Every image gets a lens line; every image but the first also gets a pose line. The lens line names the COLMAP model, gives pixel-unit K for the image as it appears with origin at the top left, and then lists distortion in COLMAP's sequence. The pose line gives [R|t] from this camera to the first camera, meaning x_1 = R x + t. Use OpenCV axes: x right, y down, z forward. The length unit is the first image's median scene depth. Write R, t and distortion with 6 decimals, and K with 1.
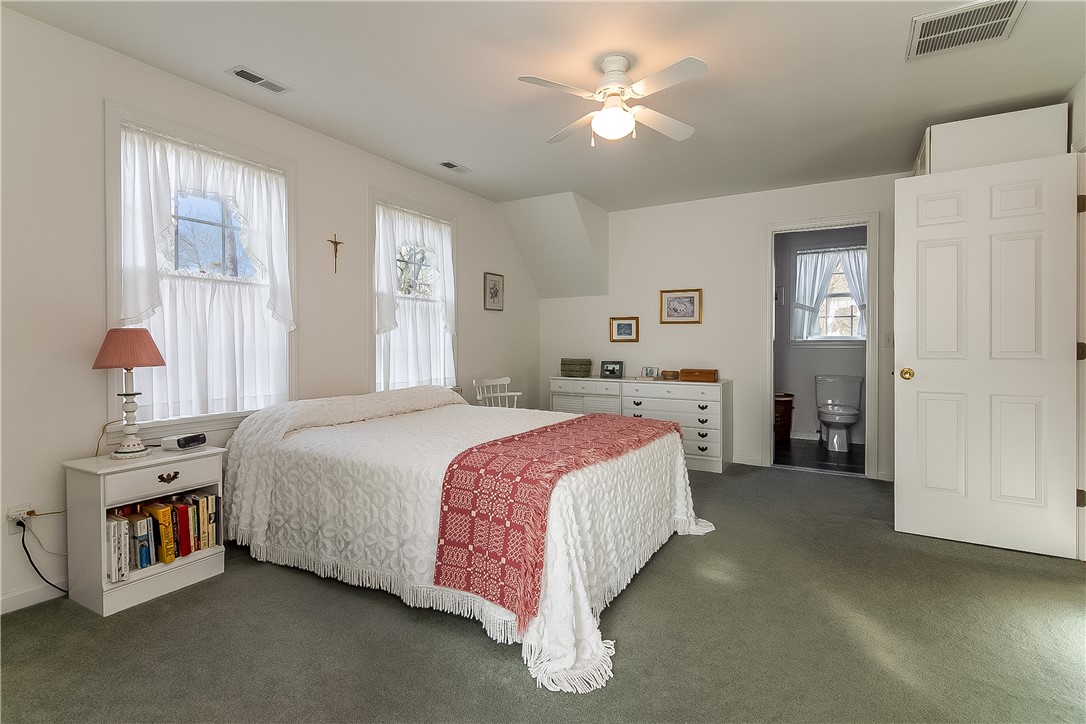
lens RADIAL K [[534.3, 0, 540.8], [0, 534.3, 354.4], [0, 0, 1]] dist [0.001400, -0.001242]
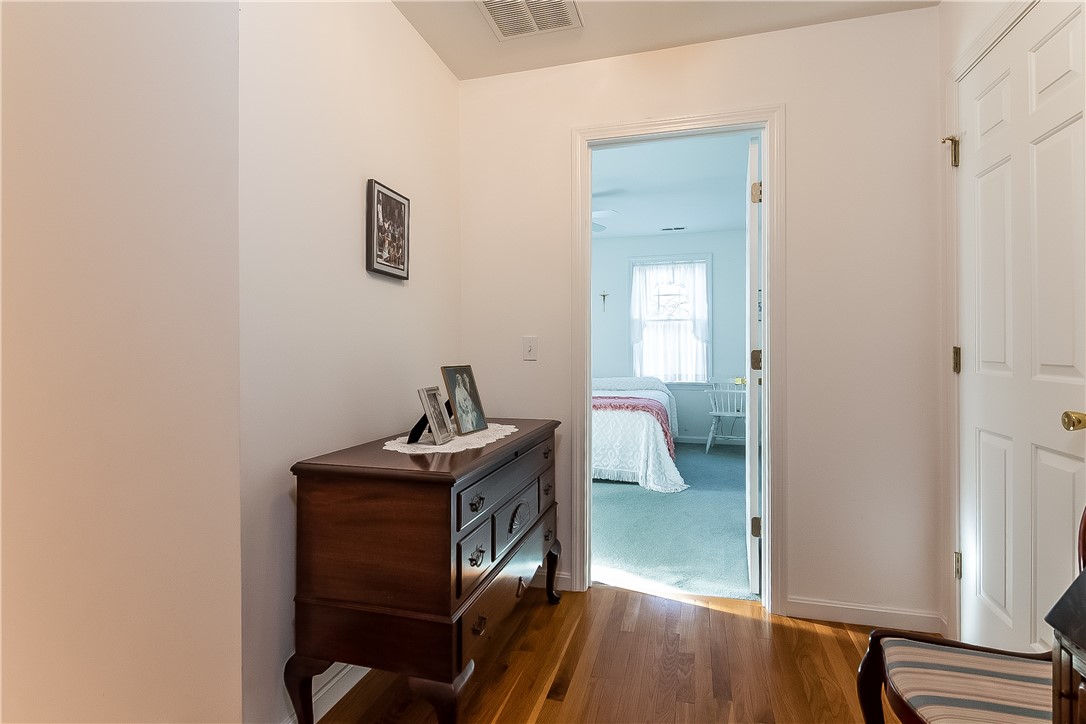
lens RADIAL K [[534.3, 0, 545.6], [0, 534.3, 354.4], [0, 0, 1]] dist [0.001400, -0.001242]
pose [[0.254924, 0.006307, -0.966940, 0.969683], [-0.015389, 0.999879, 0.002465, -0.005276], [0.966839, 0.014251, 0.254990, 0.251719]]
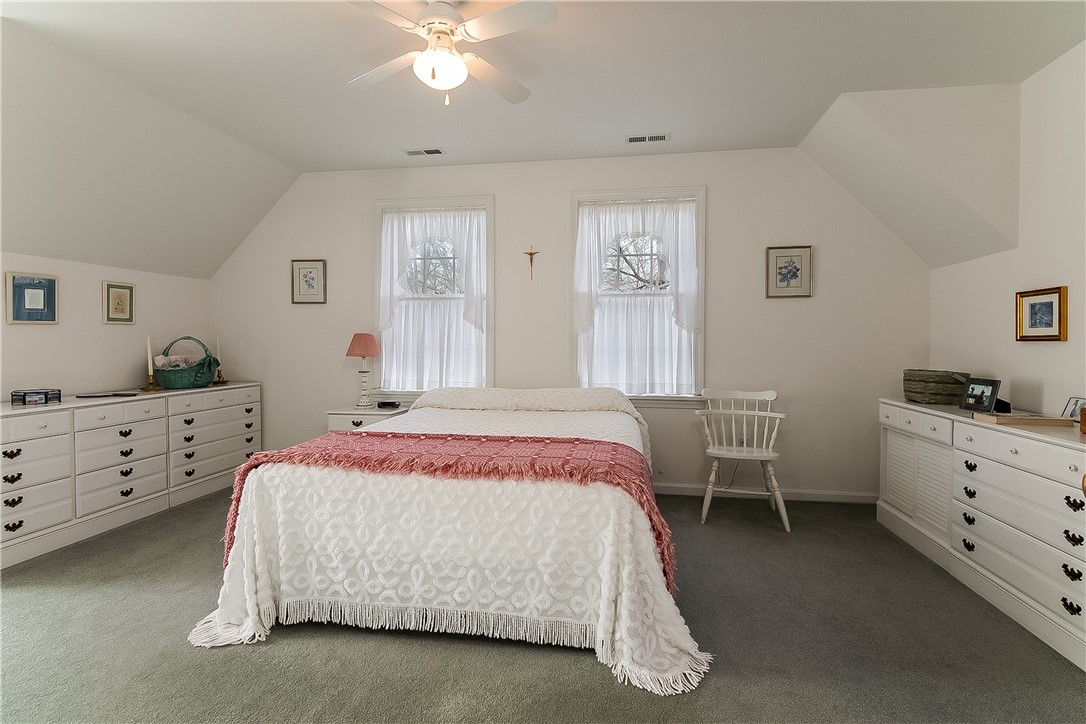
lens RADIAL K [[534.3, 0, 534.5], [0, 534.3, 354.0], [0, 0, 1]] dist [0.001400, -0.001242]
pose [[0.345548, 0.019211, -0.938204, 0.497543], [-0.024179, 0.999641, 0.011564, -0.007086], [0.938089, 0.018689, 0.345889, 0.450980]]
